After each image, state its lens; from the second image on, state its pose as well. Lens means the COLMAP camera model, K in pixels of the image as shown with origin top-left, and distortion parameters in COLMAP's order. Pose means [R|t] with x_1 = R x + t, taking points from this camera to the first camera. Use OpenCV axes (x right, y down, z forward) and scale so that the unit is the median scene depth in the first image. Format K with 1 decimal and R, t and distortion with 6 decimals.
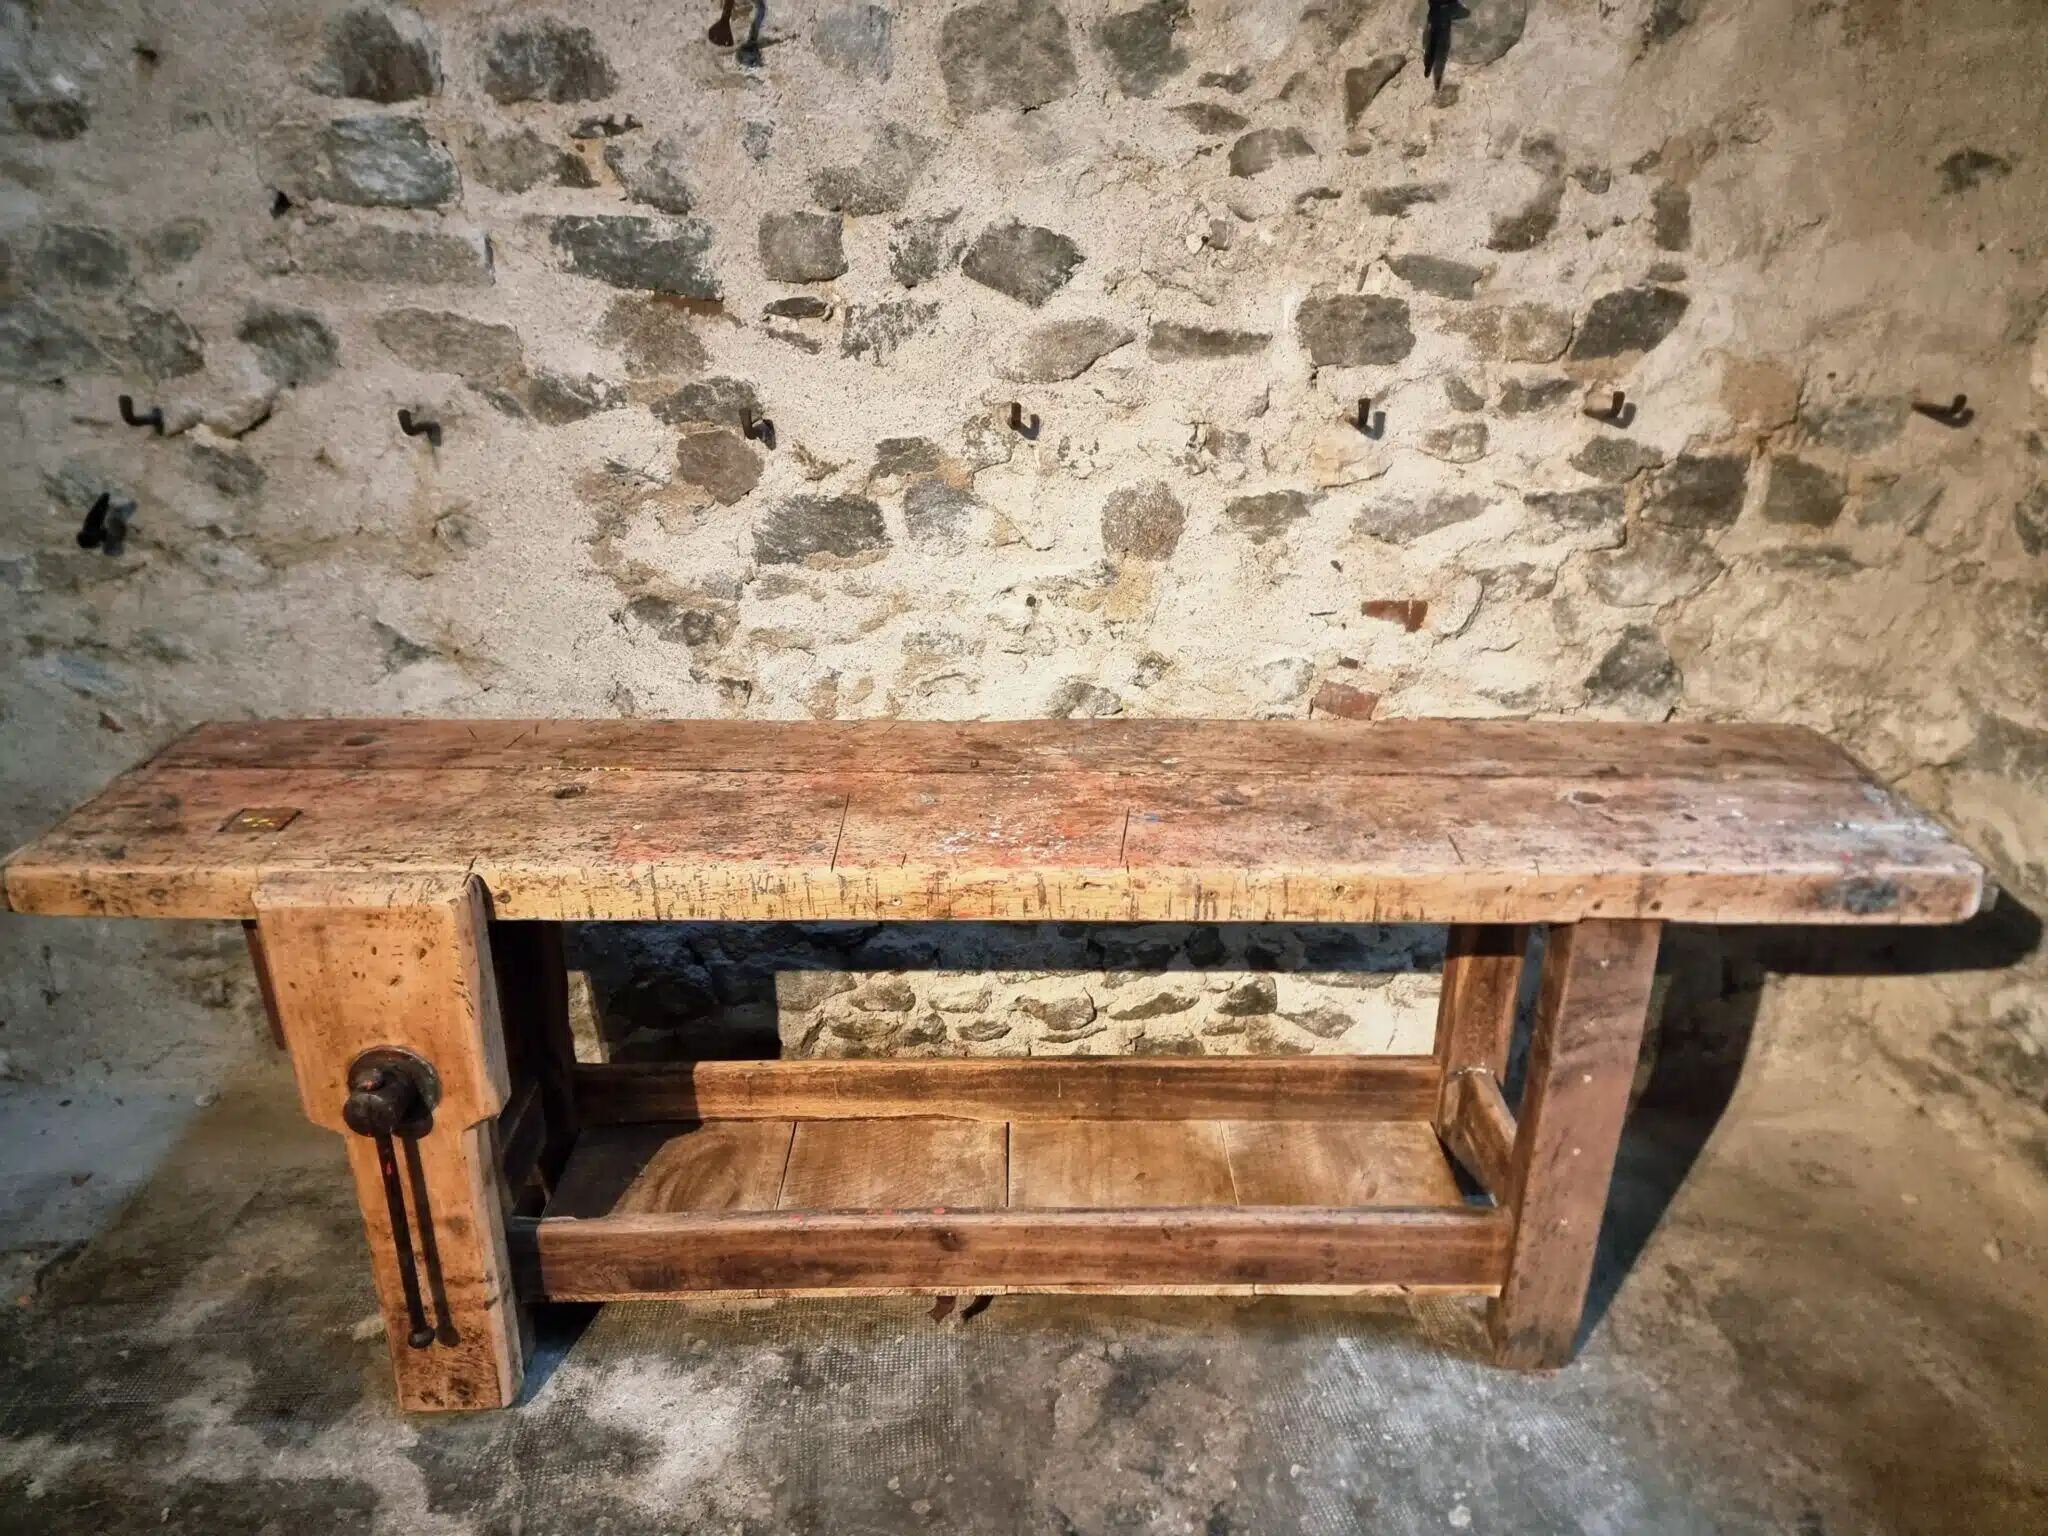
lens RADIAL K [[1442.8, 0, 1047.3], [0, 1442.8, 774.5], [0, 0, 1]] dist [0.078670, -0.070911]
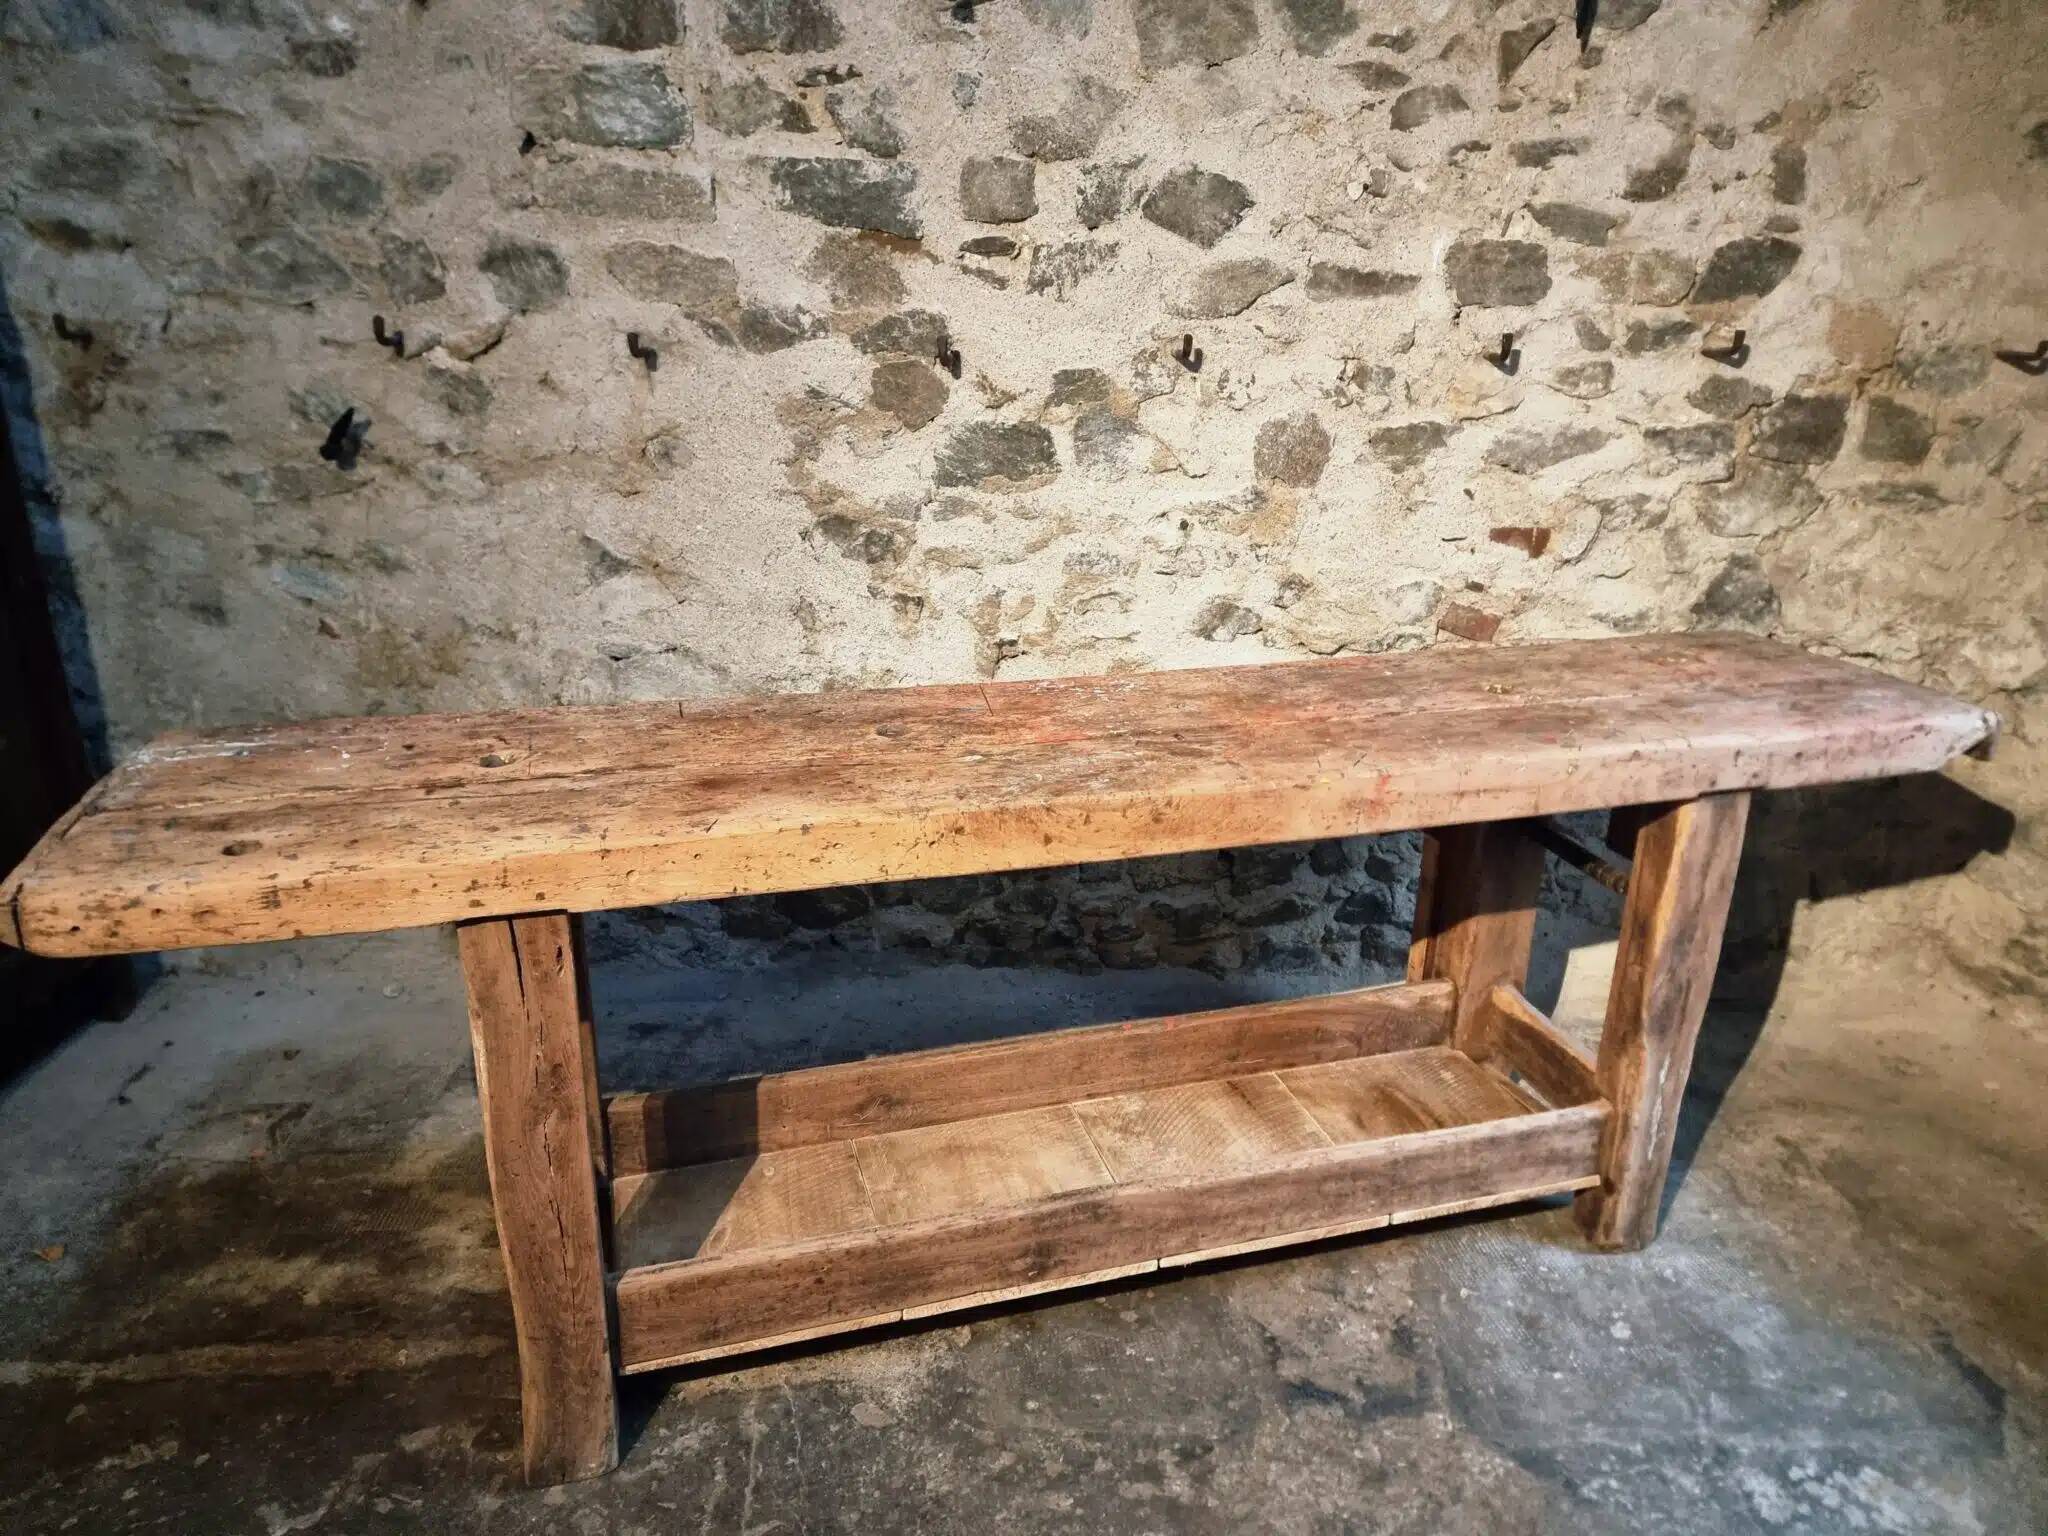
lens RADIAL K [[1423.8, 0, 1030.5], [0, 1423.8, 774.3], [0, 0, 1]] dist [0.078430, -0.065879]
pose [[0.999860, 0.011089, 0.012563, -0.148271], [-0.010779, 0.999641, -0.024545, 0.101568], [-0.012830, 0.024406, 0.999620, -0.070769]]
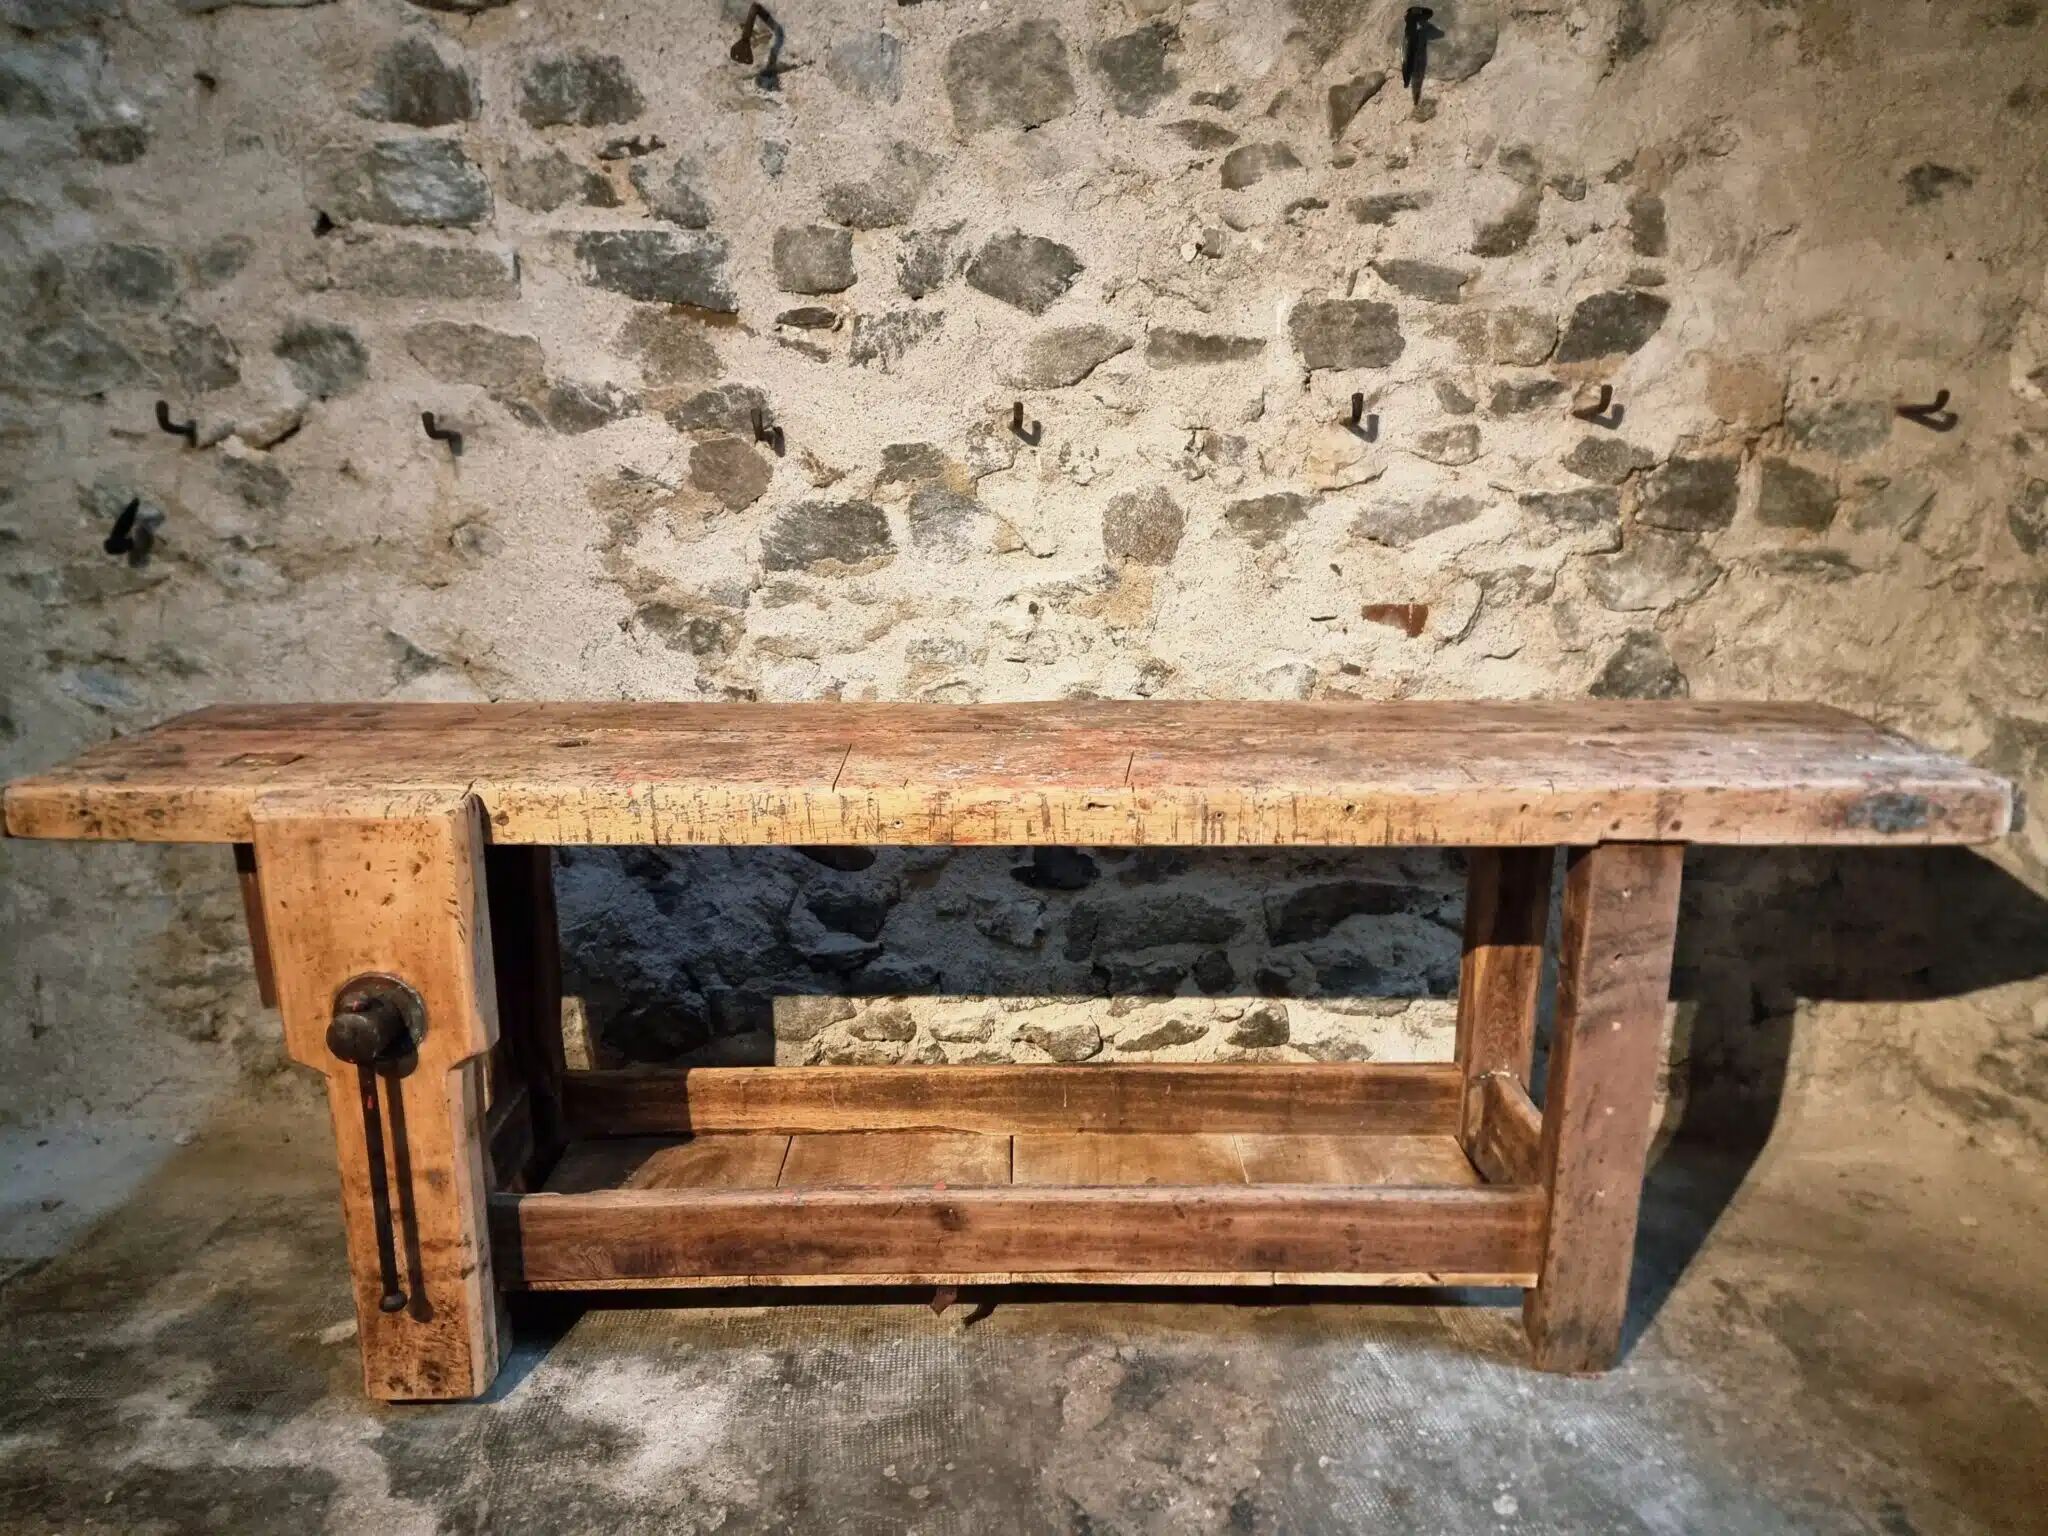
lens RADIAL K [[1439.6, 0, 1028.4], [0, 1439.6, 791.2], [0, 0, 1]] dist [0.078637, -0.071084]
pose [[0.999883, -0.005612, -0.014222, -0.001291], [0.003539, 0.989885, -0.141827, 0.160625], [0.014874, 0.141760, 0.989789, 0.021245]]
